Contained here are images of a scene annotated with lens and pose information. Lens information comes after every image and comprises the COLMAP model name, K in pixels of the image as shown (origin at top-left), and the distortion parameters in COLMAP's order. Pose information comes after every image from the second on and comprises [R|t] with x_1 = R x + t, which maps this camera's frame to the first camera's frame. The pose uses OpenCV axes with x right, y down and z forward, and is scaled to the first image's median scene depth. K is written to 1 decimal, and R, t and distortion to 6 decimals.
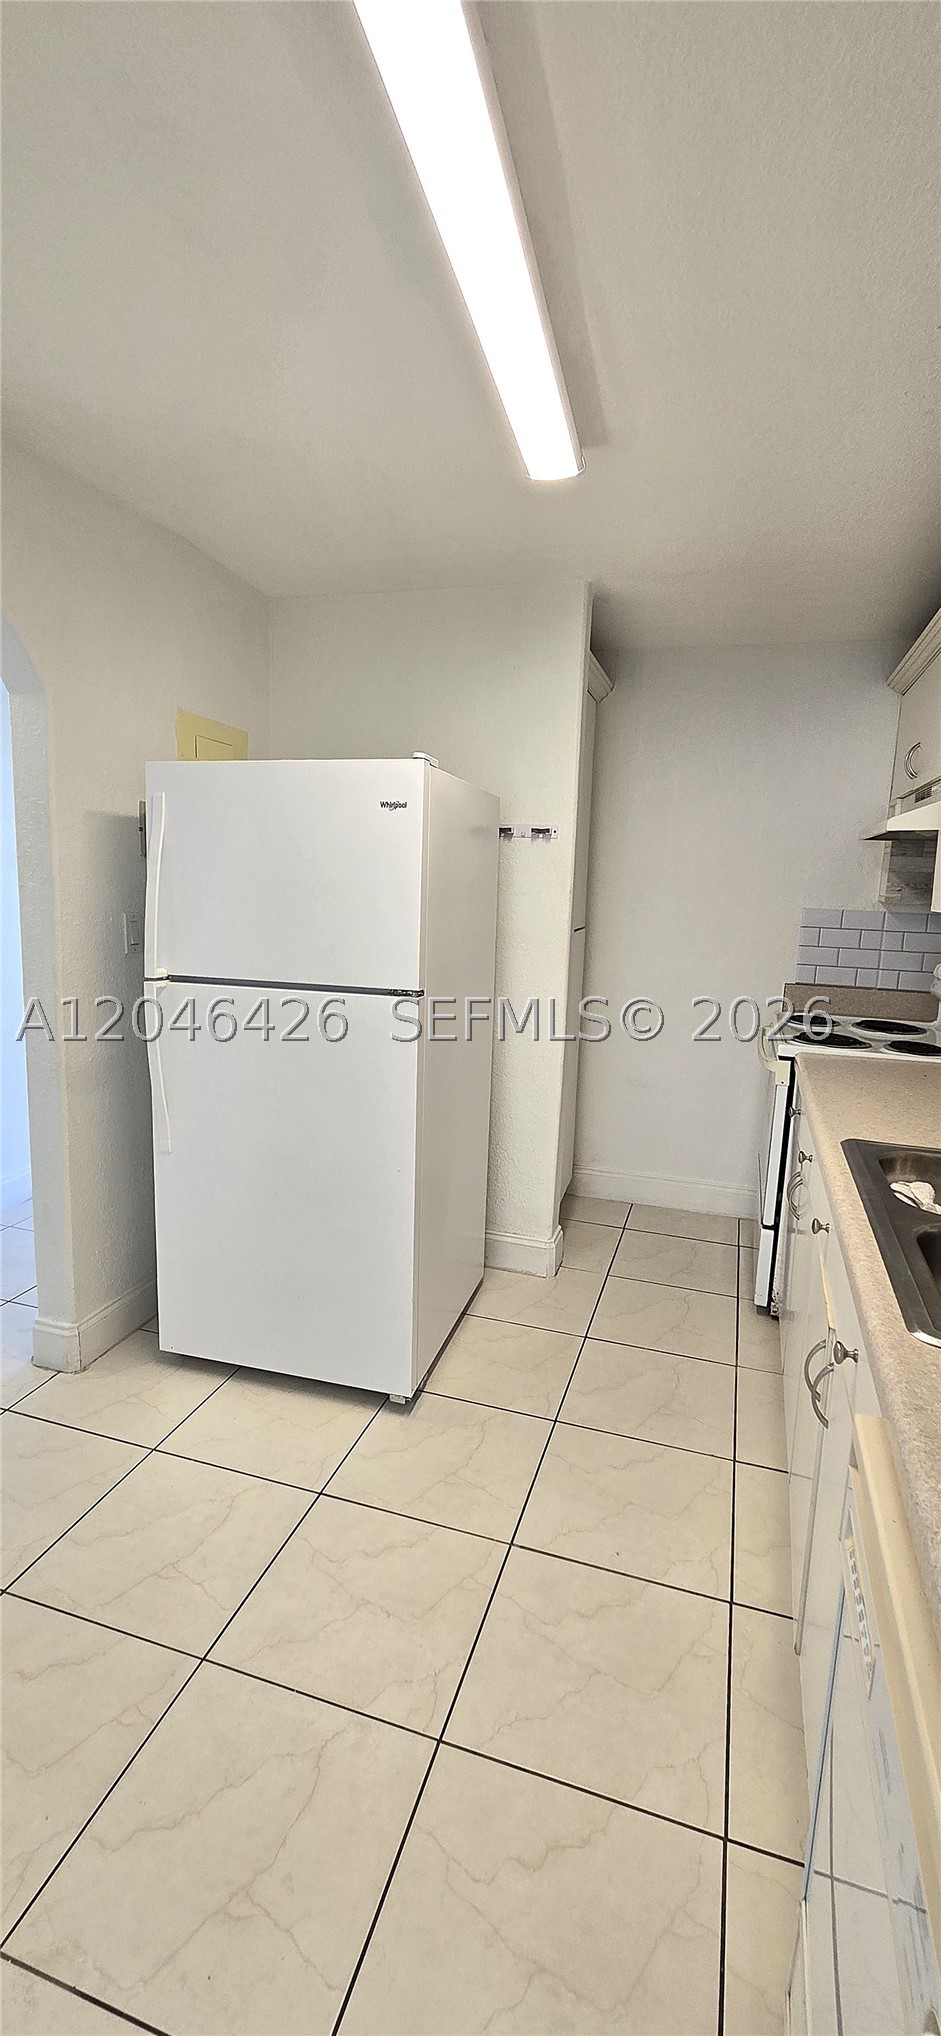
lens RADIAL K [[852.8, 0, 470.5], [0, 852.8, 1018.0], [0, 0, 1]] dist [0.000440, -0.000140]
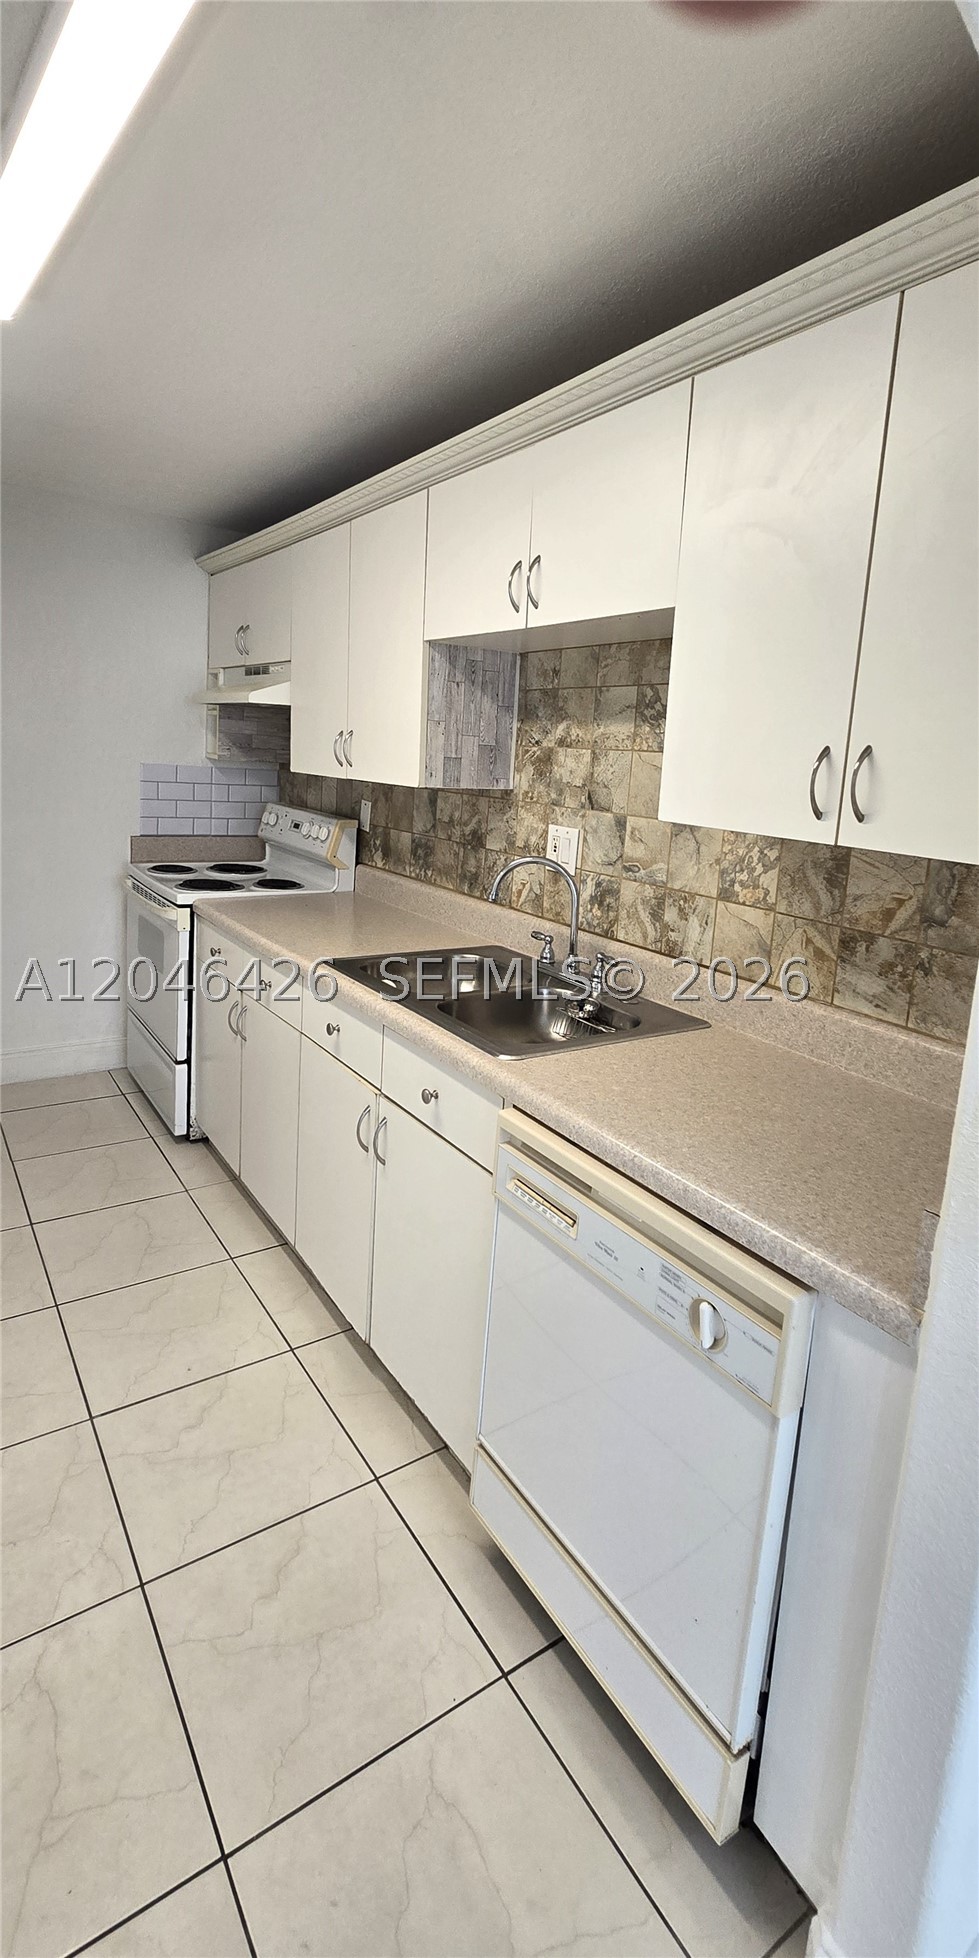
lens RADIAL K [[883.8, 0, 484.9], [0, 883.8, 893.6], [0, 0, 1]] dist [-0.002217, -0.000154]
pose [[0.622778, -0.111972, 0.774345, -0.258875], [0.082565, 0.993586, 0.077271, -0.023485], [-0.778030, 0.015811, 0.628028, -0.011576]]
